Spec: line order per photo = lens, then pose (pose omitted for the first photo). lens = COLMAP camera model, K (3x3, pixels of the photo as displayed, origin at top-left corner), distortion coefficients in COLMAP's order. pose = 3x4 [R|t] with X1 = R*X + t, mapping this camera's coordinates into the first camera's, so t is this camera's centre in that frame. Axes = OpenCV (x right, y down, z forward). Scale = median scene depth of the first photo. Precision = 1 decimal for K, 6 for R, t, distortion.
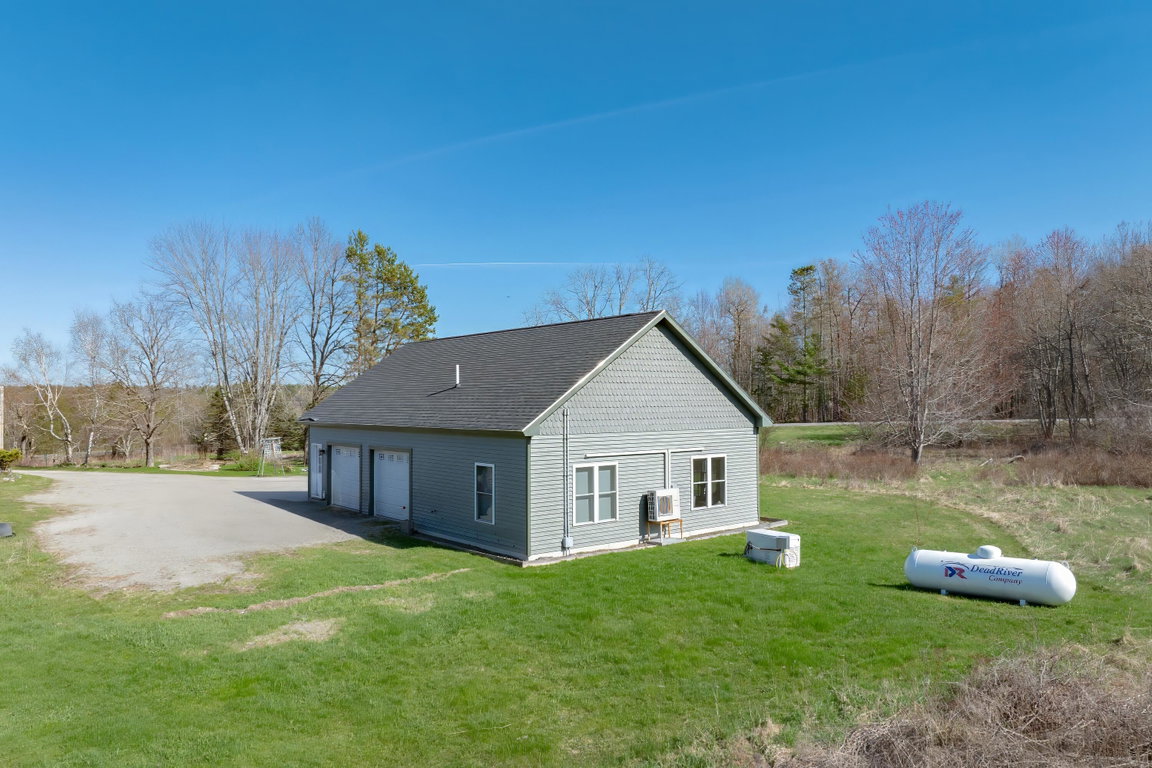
lens RADIAL K [[809.8, 0, 574.5], [0, 809.8, 384.7], [0, 0, 1]] dist [-0.033764, -0.000339]
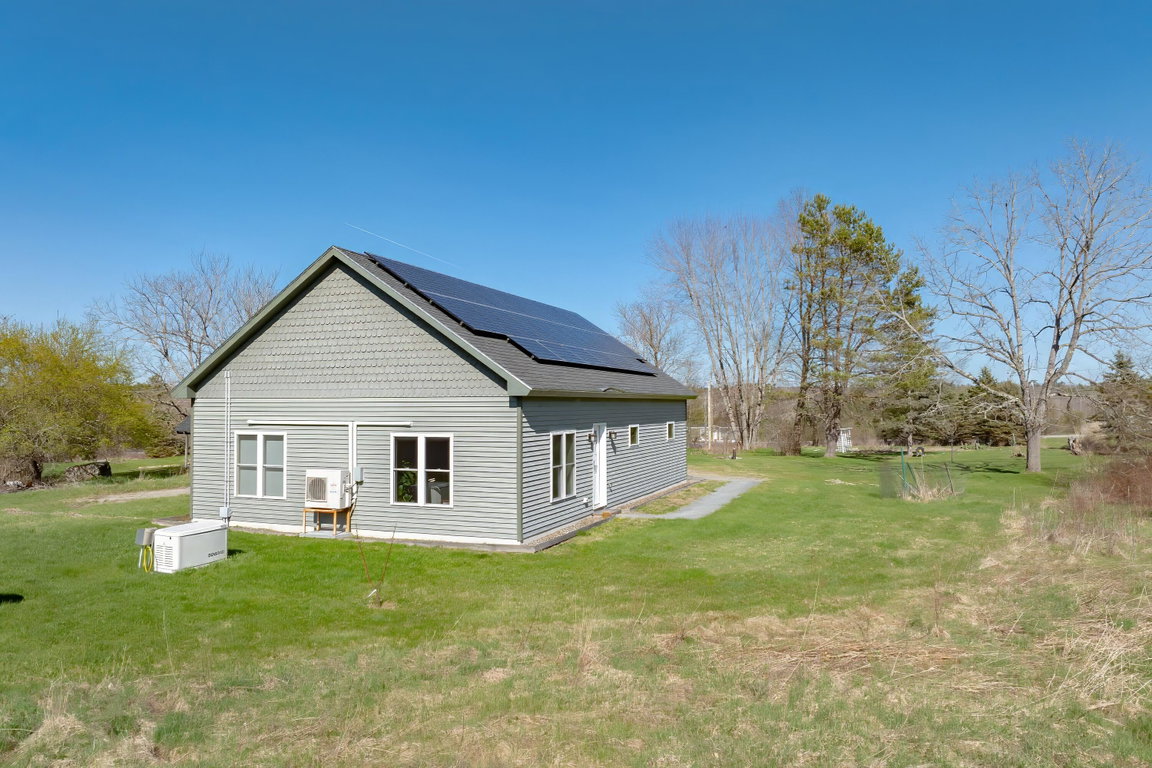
lens RADIAL K [[809.8, 0, 575.2], [0, 809.8, 387.6], [0, 0, 1]] dist [-0.033764, -0.000339]
pose [[0.478216, -0.018292, -0.878052, 0.878471], [0.020077, 0.999749, -0.009893, 0.057097], [0.878013, -0.012898, 0.478463, 0.783292]]
